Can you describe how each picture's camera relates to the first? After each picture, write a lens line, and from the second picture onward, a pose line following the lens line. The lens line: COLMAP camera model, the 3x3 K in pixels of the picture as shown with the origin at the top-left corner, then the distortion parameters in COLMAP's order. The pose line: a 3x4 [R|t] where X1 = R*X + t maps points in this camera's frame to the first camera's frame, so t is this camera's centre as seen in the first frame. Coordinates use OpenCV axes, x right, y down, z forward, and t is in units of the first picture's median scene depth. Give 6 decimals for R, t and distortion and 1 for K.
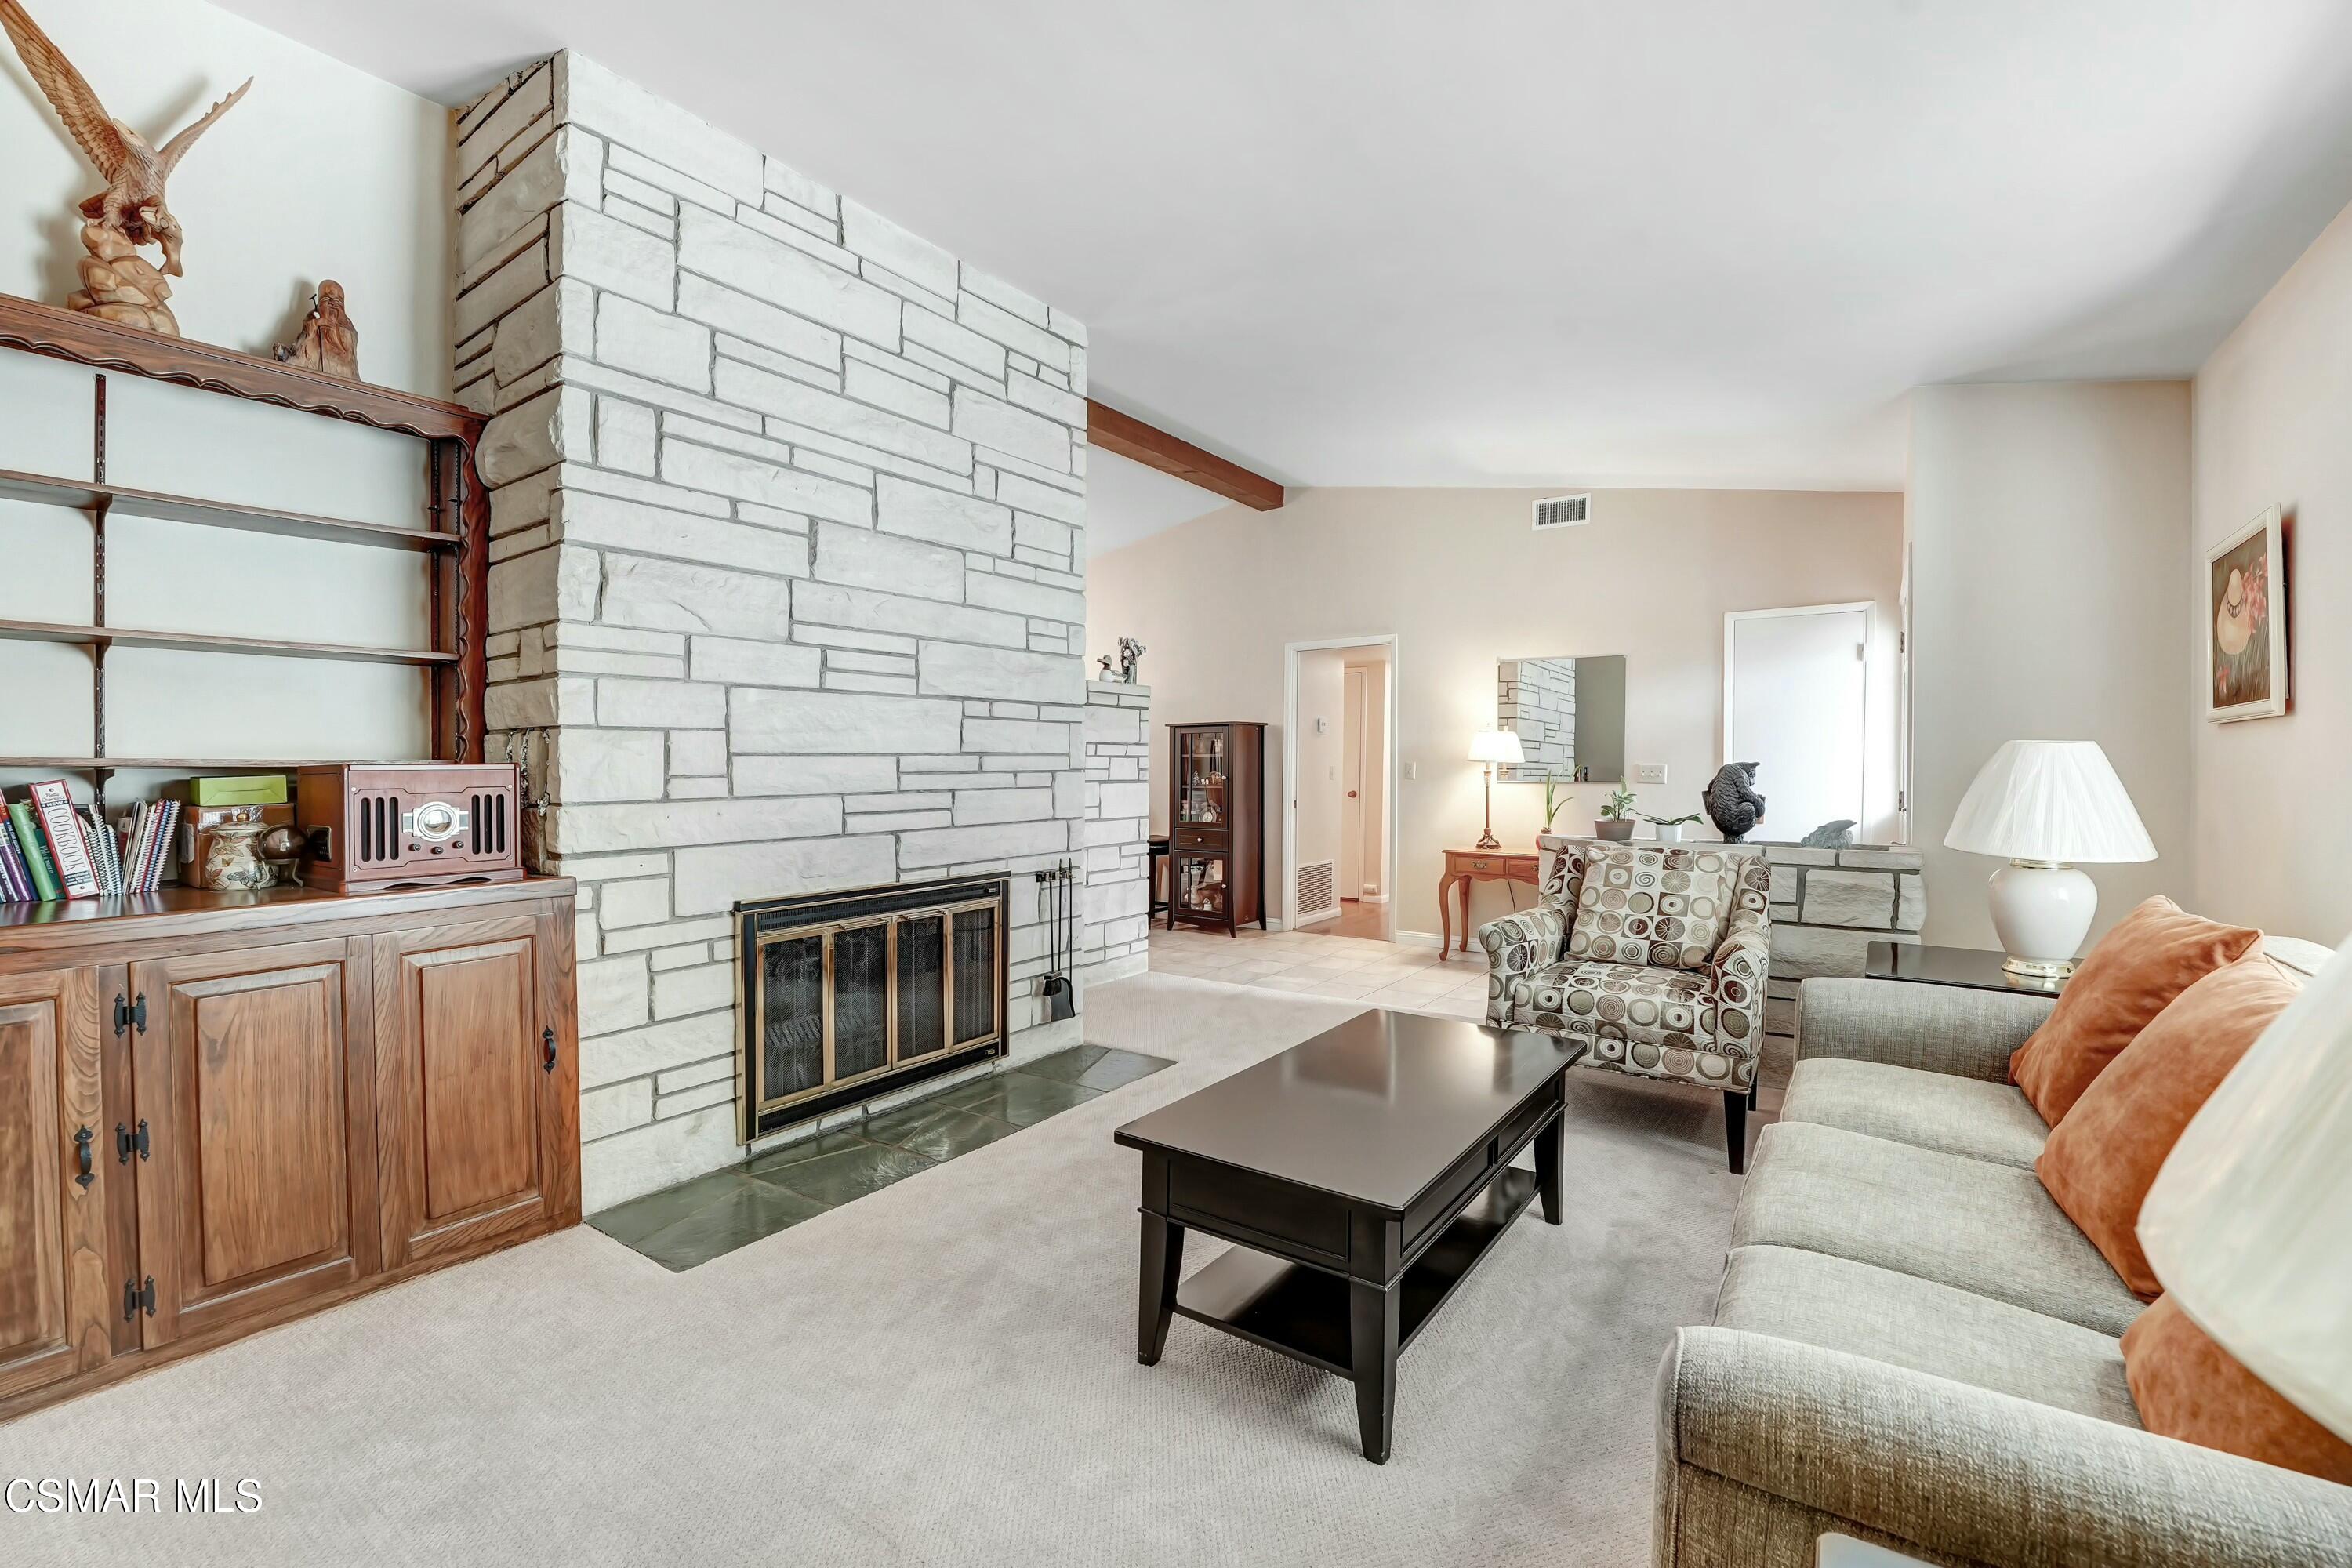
lens RADIAL K [[967.2, 0, 1189.3], [0, 967.2, 765.4], [0, 0, 1]] dist [-0.021166, -0.000063]
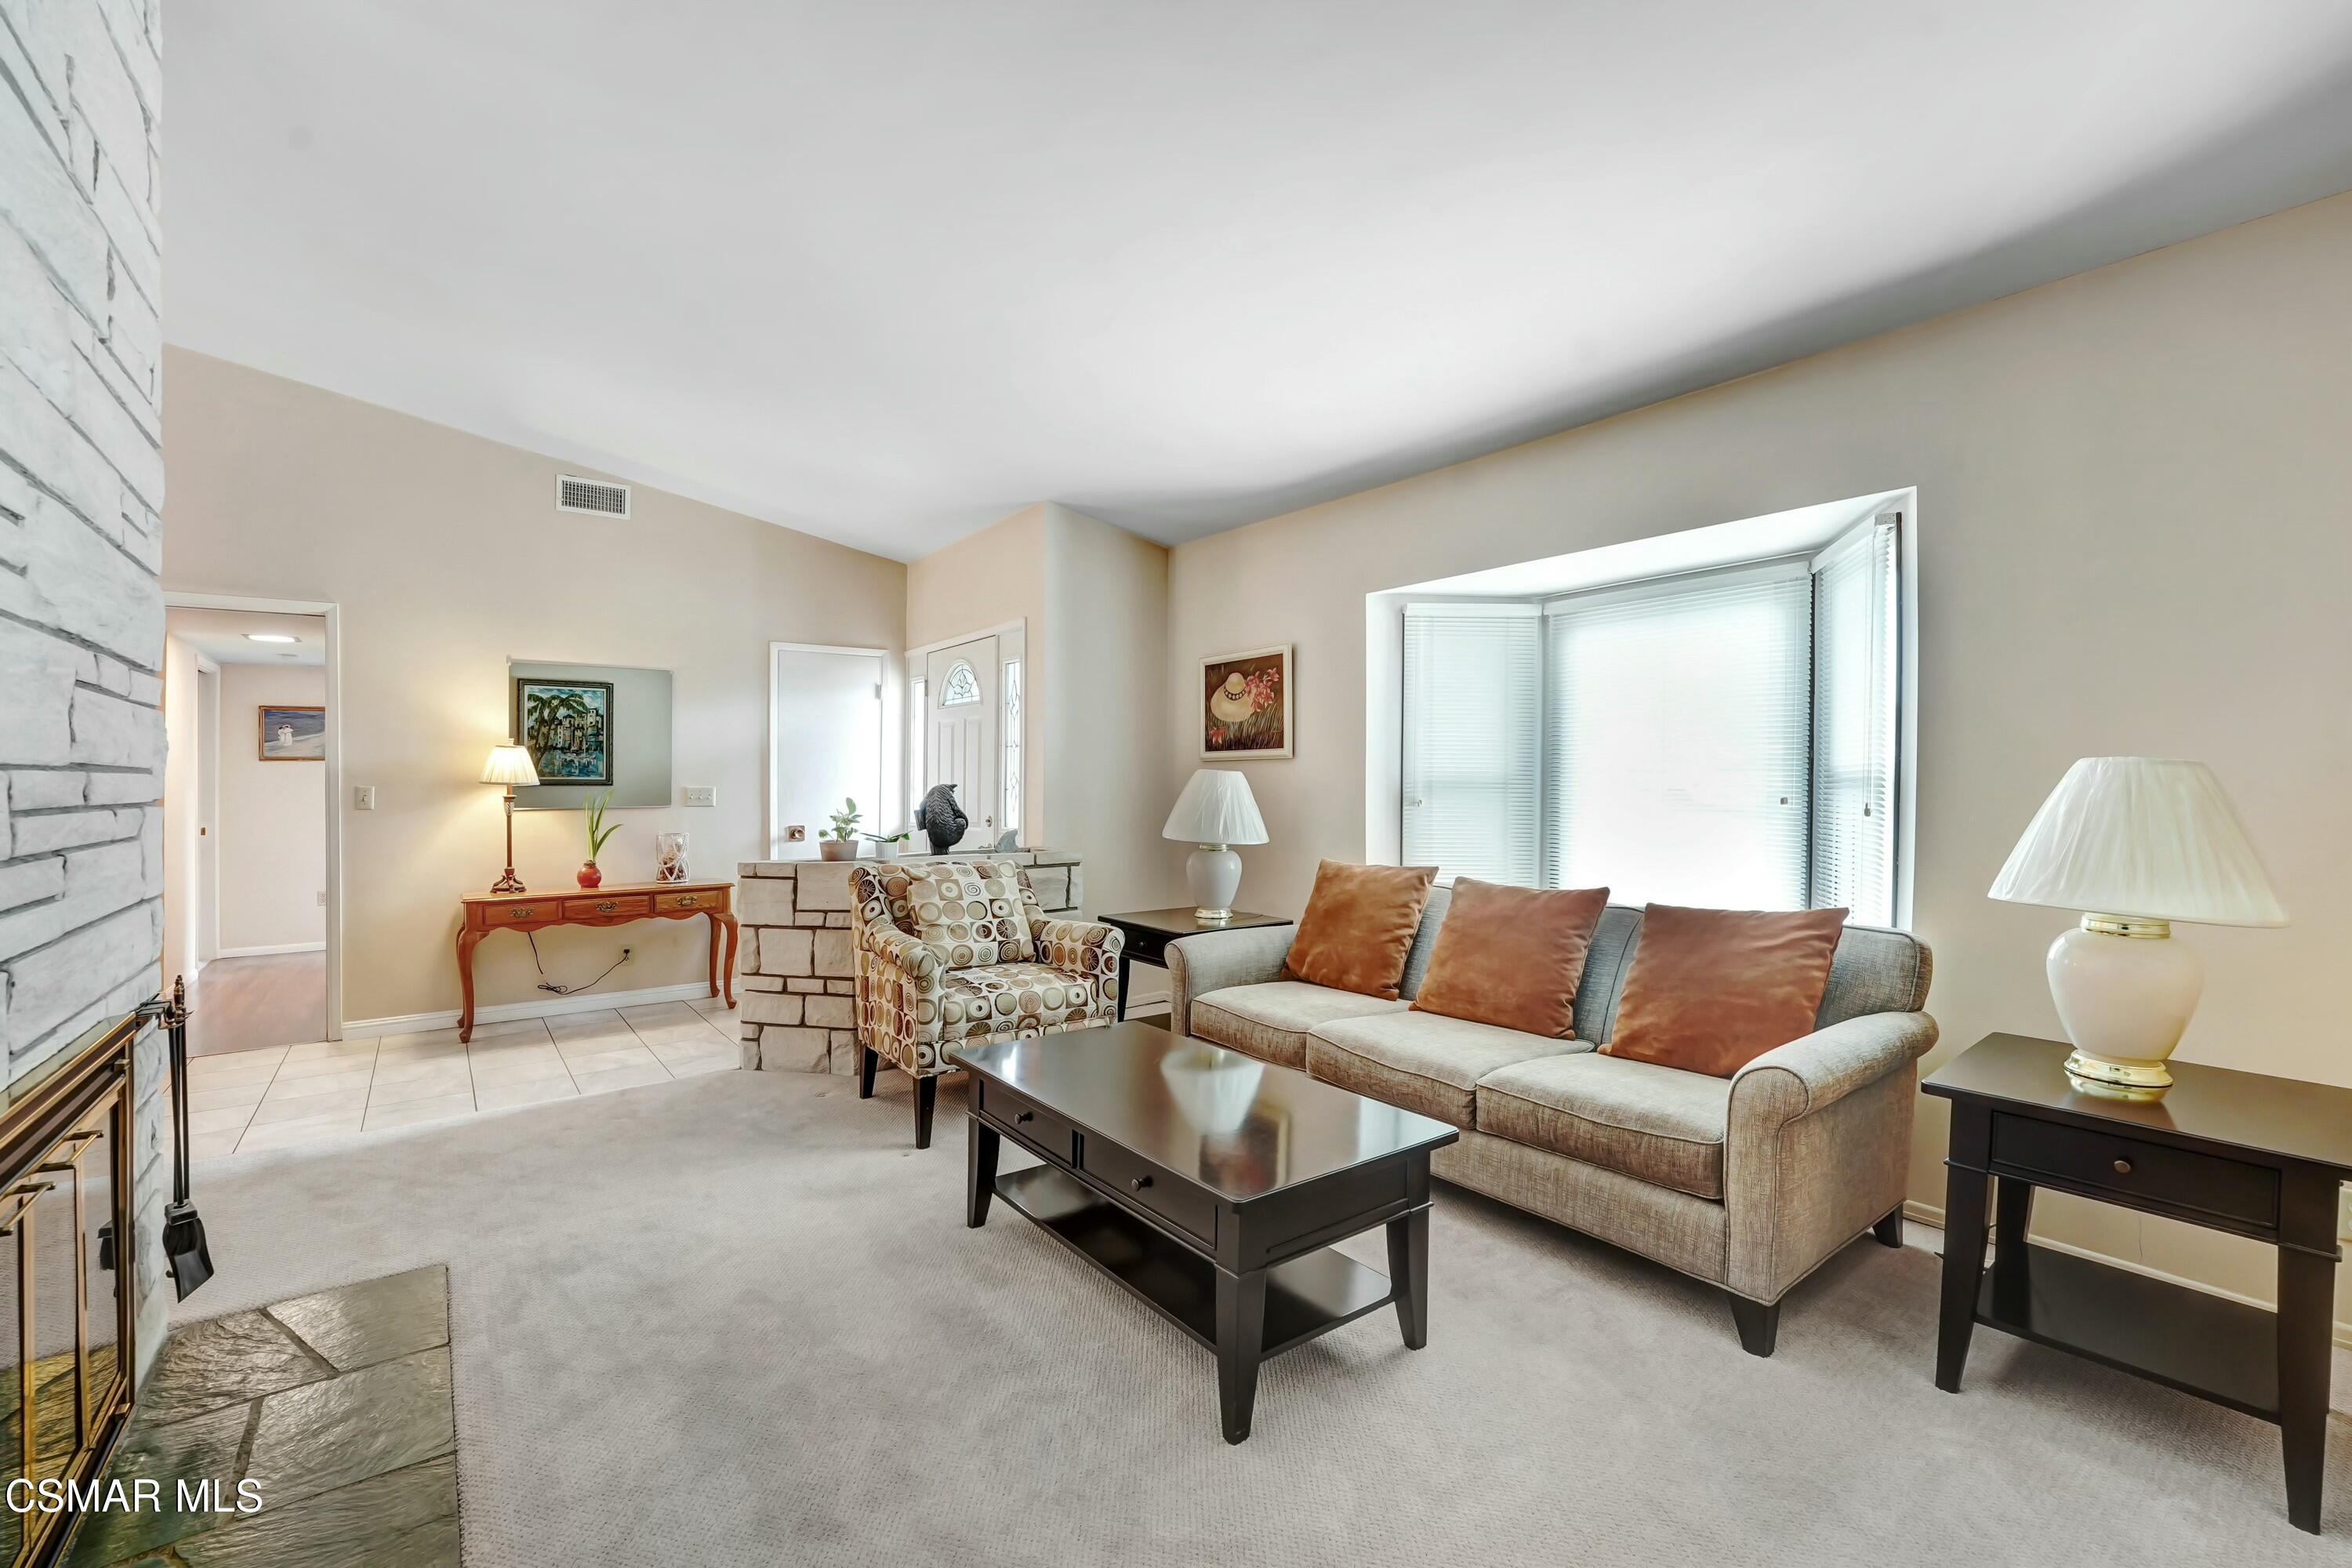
lens RADIAL K [[967.2, 0, 1183.9], [0, 967.2, 795.2], [0, 0, 1]] dist [-0.021166, -0.000063]
pose [[0.336605, -0.010928, 0.941582, -0.488702], [0.005146, 0.999939, 0.009766, 0.000409], [-0.941632, 0.001558, 0.336641, 0.392840]]
